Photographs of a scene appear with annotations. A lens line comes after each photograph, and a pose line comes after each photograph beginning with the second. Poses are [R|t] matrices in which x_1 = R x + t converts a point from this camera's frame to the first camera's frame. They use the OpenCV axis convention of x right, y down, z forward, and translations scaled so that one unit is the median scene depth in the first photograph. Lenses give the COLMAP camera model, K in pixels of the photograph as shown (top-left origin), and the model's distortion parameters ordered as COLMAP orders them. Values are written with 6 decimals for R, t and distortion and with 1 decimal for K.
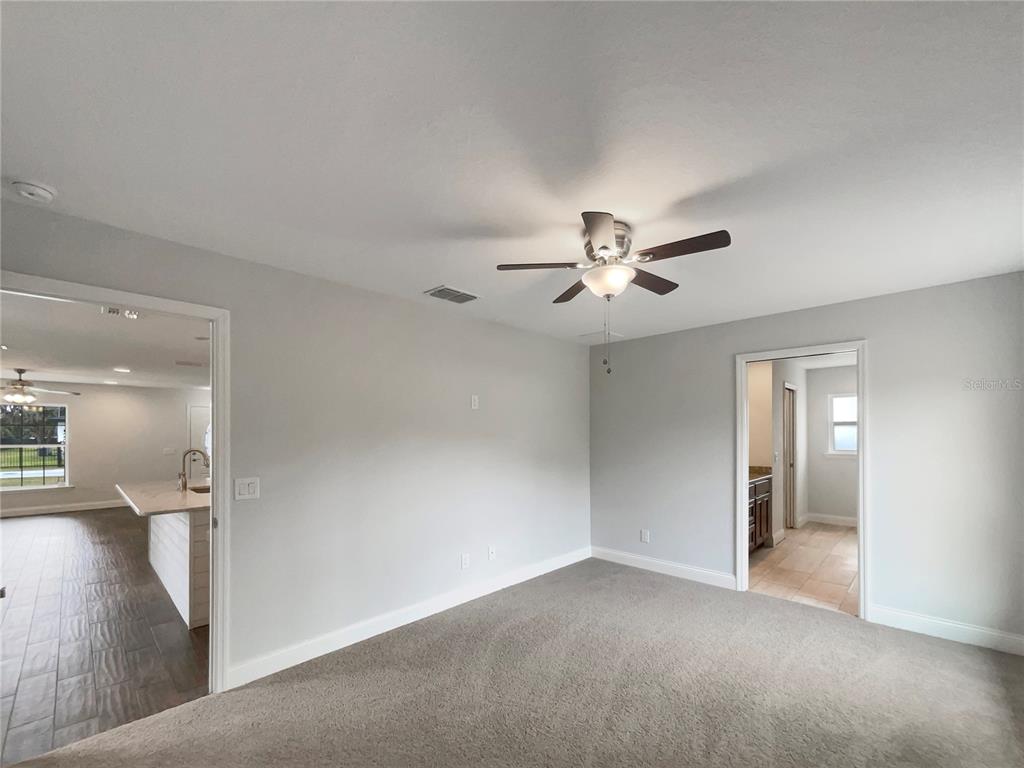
lens RADIAL K [[420.9, 0, 507.2], [0, 420.9, 388.9], [0, 0, 1]] dist [-0.000616, -0.000055]
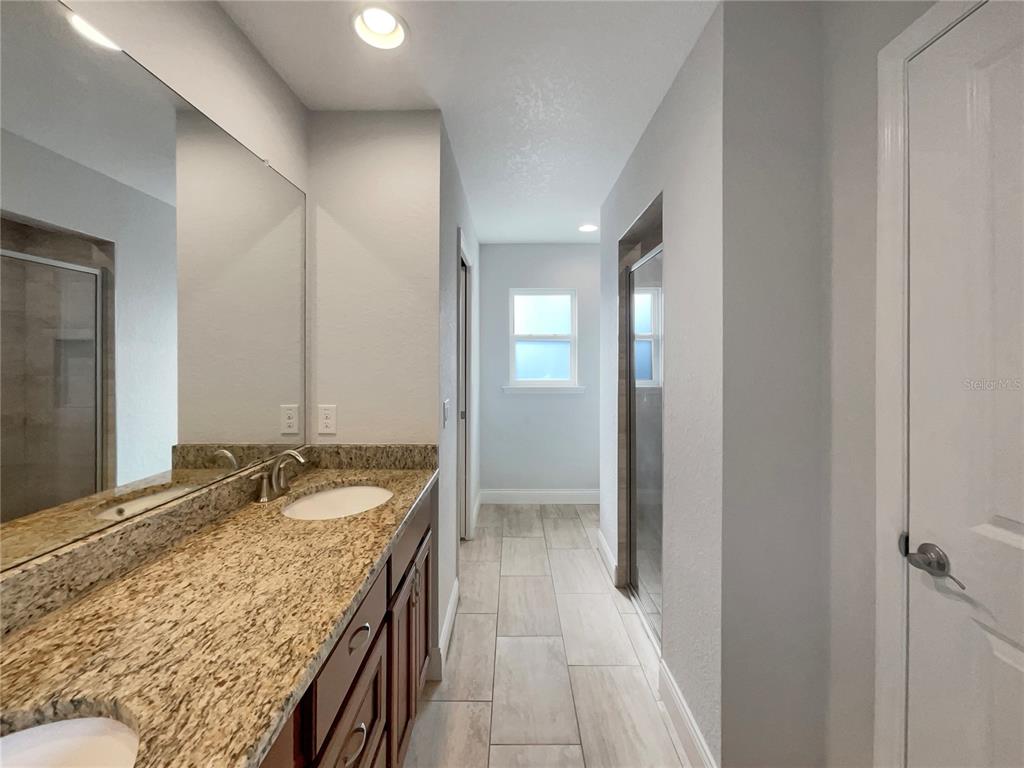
lens RADIAL K [[420.9, 0, 507.2], [0, 420.9, 388.9], [0, 0, 1]] dist [-0.000616, -0.000055]
pose [[0.722524, -0.065568, 0.688230, 0.386251], [-0.046308, 0.988667, 0.142806, 0.079107], [-0.689793, -0.135051, 0.711299, 0.639483]]
